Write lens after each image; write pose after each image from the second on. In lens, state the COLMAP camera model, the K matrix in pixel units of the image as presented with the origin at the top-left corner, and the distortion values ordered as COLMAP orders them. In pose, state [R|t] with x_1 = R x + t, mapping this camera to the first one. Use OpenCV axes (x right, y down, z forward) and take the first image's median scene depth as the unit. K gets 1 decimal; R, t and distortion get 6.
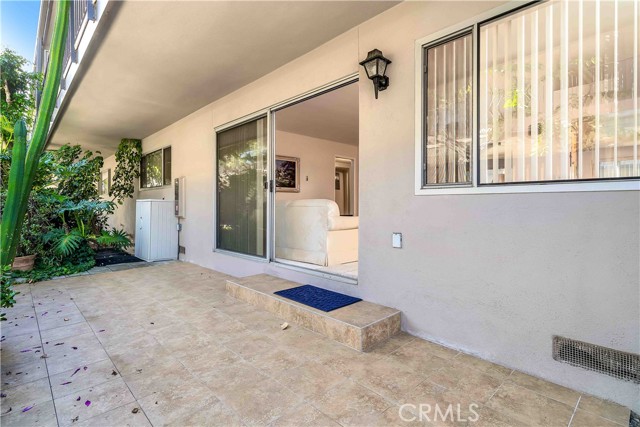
lens RADIAL K [[315.8, 0, 321.0], [0, 315.8, 209.3], [0, 0, 1]] dist [0.006520, 0.001397]
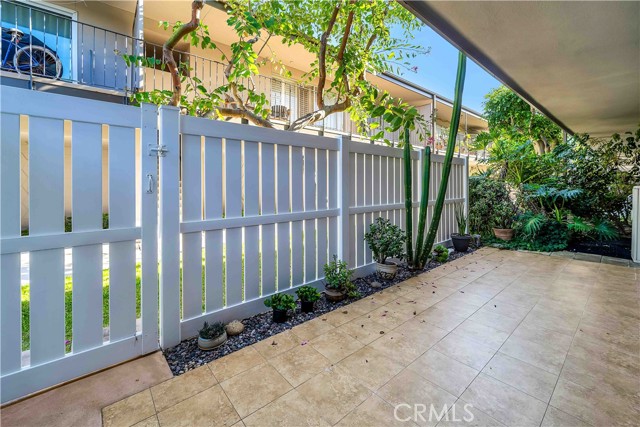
lens RADIAL K [[270.2, 0, 307.9], [0, 270.2, 189.6], [0, 0, 1]] dist [-0.002801, -0.000993]
pose [[-0.086222, 0.014234, -0.996174, 0.468271], [-0.013277, 0.999793, 0.015435, -0.045512], [0.996187, 0.014557, -0.086015, 0.475136]]
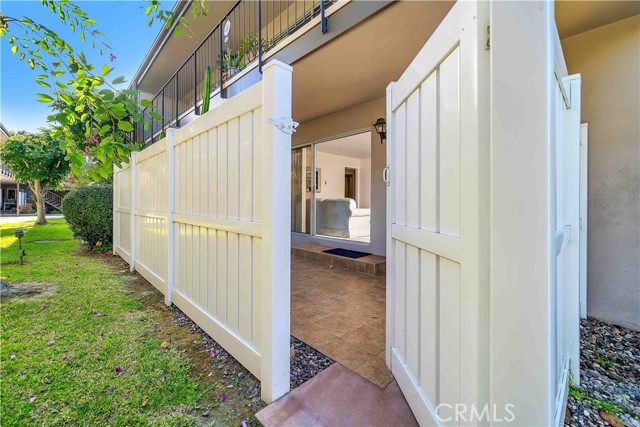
lens RADIAL K [[270.2, 0, 311.2], [0, 270.2, 201.4], [0, 0, 1]] dist [-0.002801, -0.000993]
pose [[0.999348, 0.011303, -0.034298, -0.185921], [-0.011712, 0.999862, -0.011743, 0.003697], [0.034161, 0.012137, 0.999343, -0.610480]]
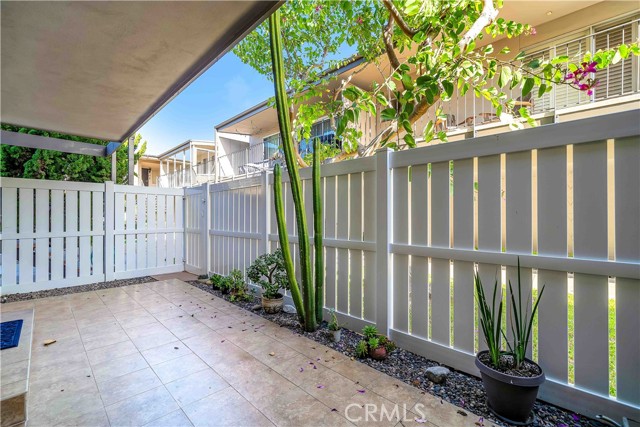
lens RADIAL K [[270.1, 0, 318.4], [0, 270.1, 211.7], [0, 0, 1]] dist [-0.007390, 0.001306]
pose [[-0.999636, 0.006465, -0.026196, -1.039150], [0.006217, 0.999935, 0.009525, -0.075688], [0.026256, 0.009359, -0.999611, 2.003651]]
